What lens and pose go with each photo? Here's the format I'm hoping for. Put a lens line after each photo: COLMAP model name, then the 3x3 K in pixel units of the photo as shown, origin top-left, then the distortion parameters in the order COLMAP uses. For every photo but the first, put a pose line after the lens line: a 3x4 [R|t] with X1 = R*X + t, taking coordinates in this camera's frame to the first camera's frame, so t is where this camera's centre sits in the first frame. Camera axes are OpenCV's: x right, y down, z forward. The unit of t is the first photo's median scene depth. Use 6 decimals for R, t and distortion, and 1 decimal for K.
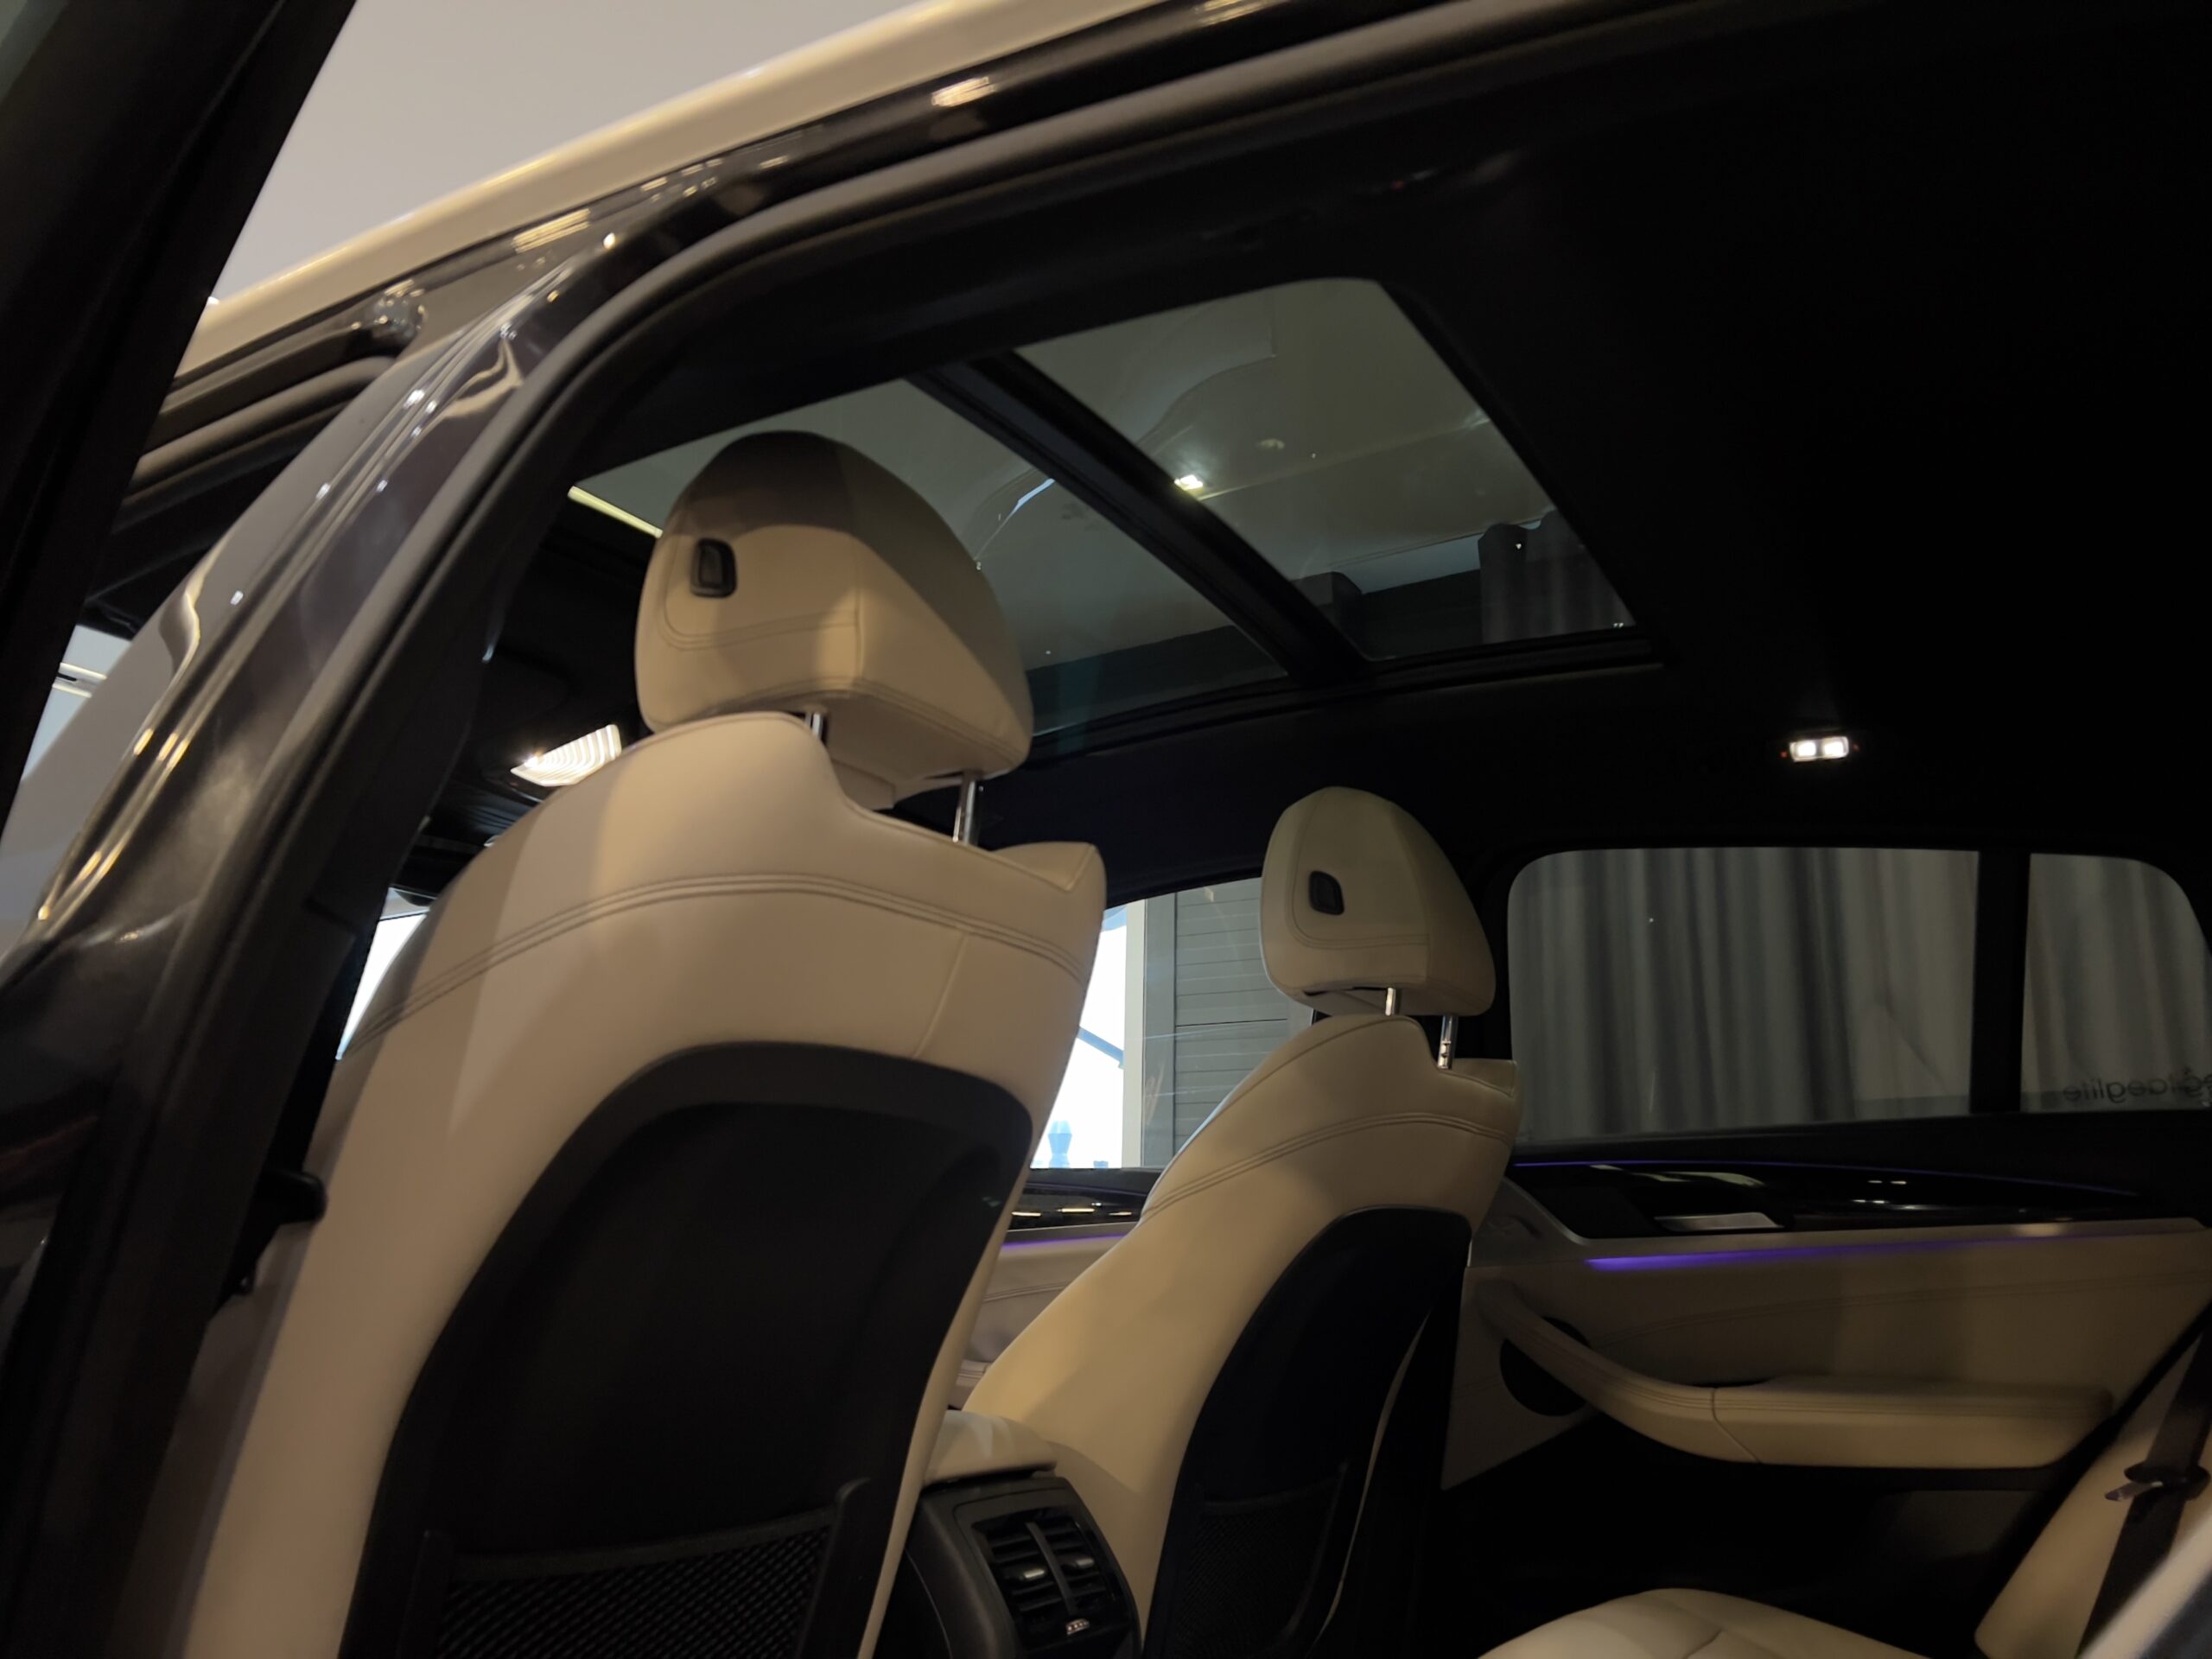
lens RADIAL K [[1704.0, 0, 1120.7], [0, 1704.0, 820.5], [0, 0, 1]] dist [0.052181, -0.078618]
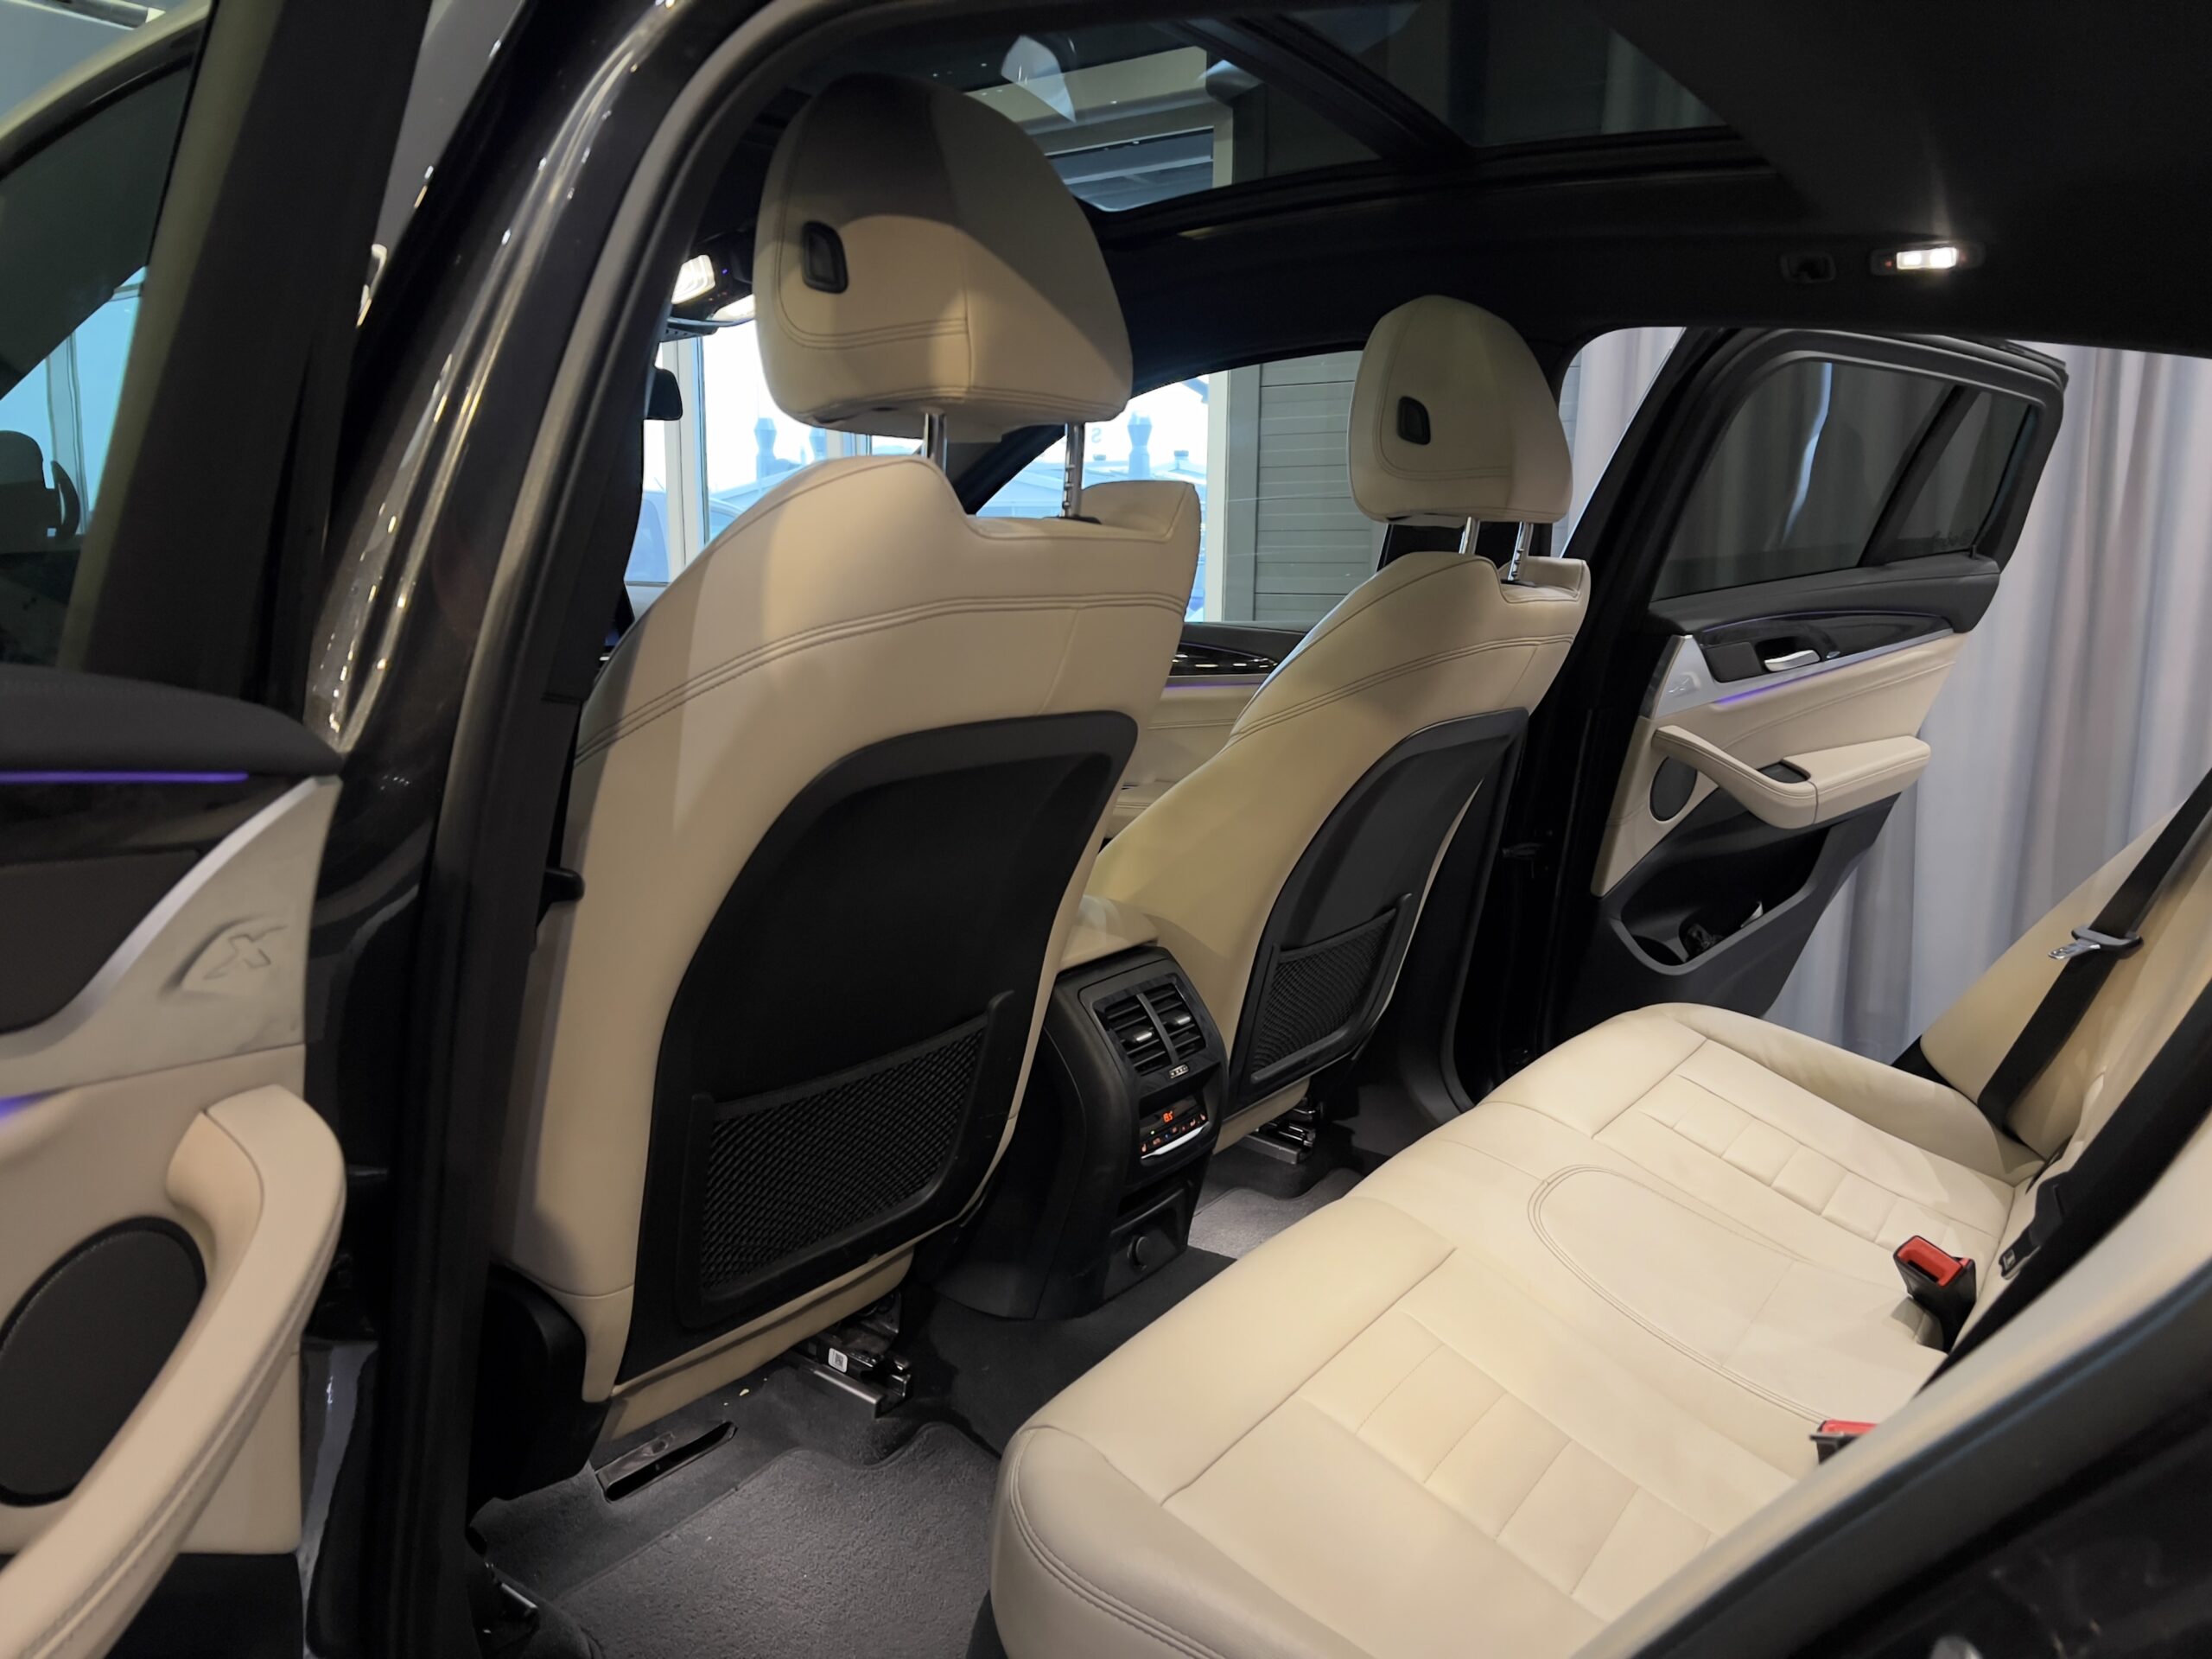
lens RADIAL K [[1704.0, 0, 1104.8], [0, 1704.0, 834.9], [0, 0, 1]] dist [0.052181, -0.078618]
pose [[0.998766, -0.003164, -0.049557, -0.016689], [0.024790, 0.896487, 0.442376, -0.247178], [0.043028, -0.443059, 0.895459, -0.056598]]
